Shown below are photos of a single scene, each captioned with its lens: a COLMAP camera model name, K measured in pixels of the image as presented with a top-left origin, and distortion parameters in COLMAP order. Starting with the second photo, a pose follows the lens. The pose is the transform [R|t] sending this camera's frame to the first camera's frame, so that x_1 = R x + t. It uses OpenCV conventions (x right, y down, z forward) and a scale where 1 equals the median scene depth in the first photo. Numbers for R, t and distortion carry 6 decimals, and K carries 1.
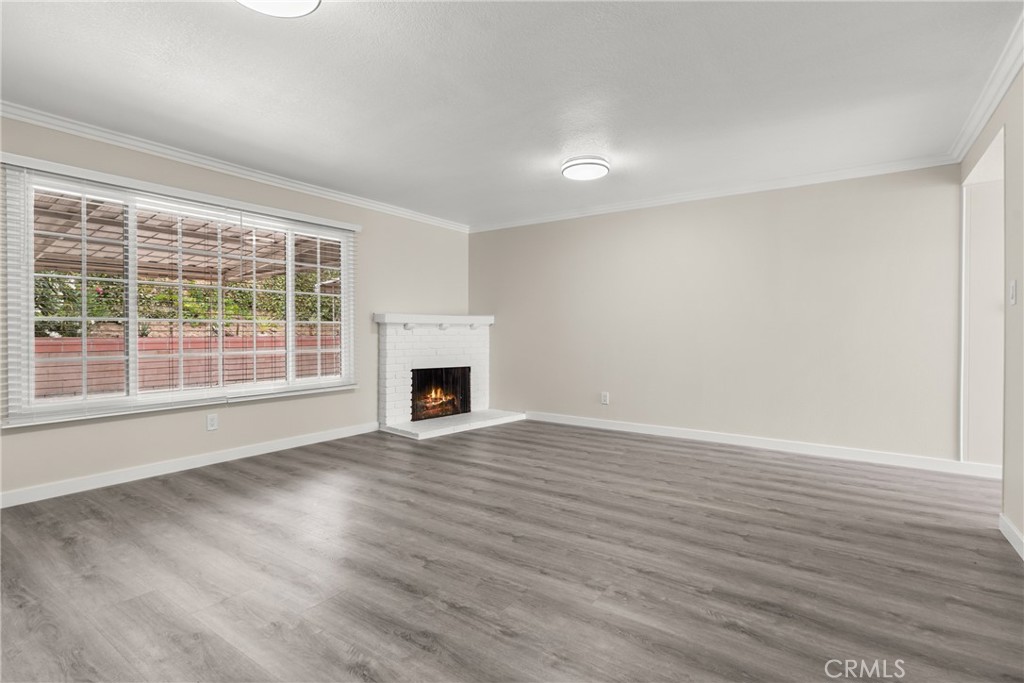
lens RADIAL K [[500.9, 0, 513.9], [0, 500.9, 336.3], [0, 0, 1]] dist [-0.005373, 0.000881]
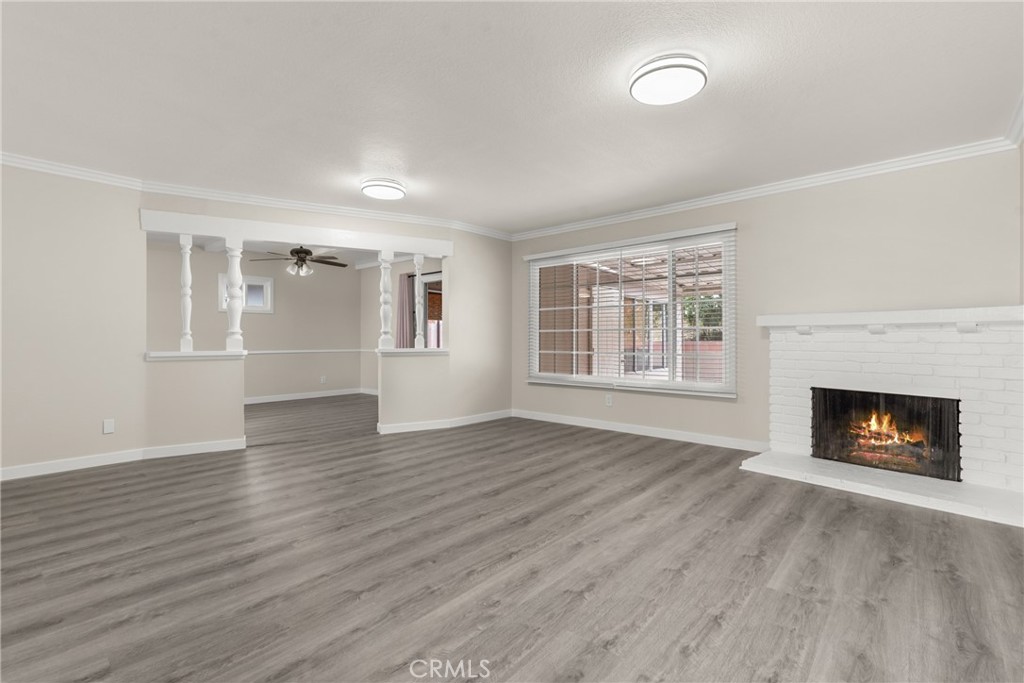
lens RADIAL K [[469.4, 0, 497.1], [0, 469.4, 335.6], [0, 0, 1]] dist [-0.025240, 0.005825]
pose [[-0.149753, -0.004909, -0.988711, 0.828301], [-0.009178, 0.999951, -0.003575, -0.006270], [0.988681, 0.008539, -0.149791, 0.947352]]
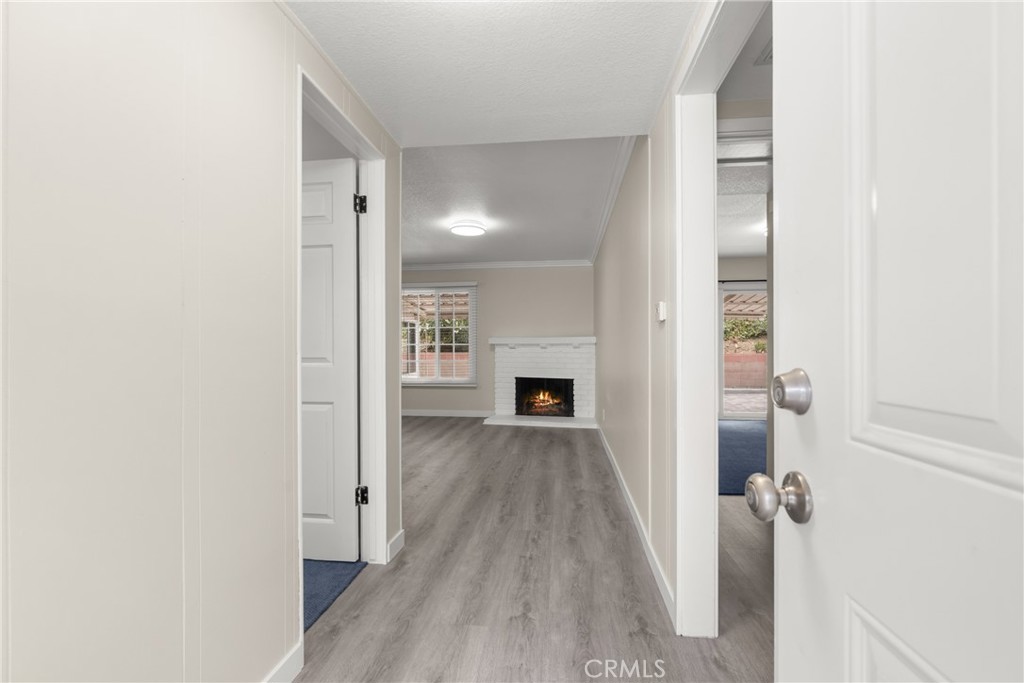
lens RADIAL K [[469.4, 0, 507.2], [0, 469.4, 343.7], [0, 0, 1]] dist [-0.025240, 0.005825]
pose [[0.458739, -0.006629, -0.888547, 1.445206], [-0.008450, 0.999894, -0.011822, -0.016884], [0.888531, 0.012931, 0.458634, 0.540936]]
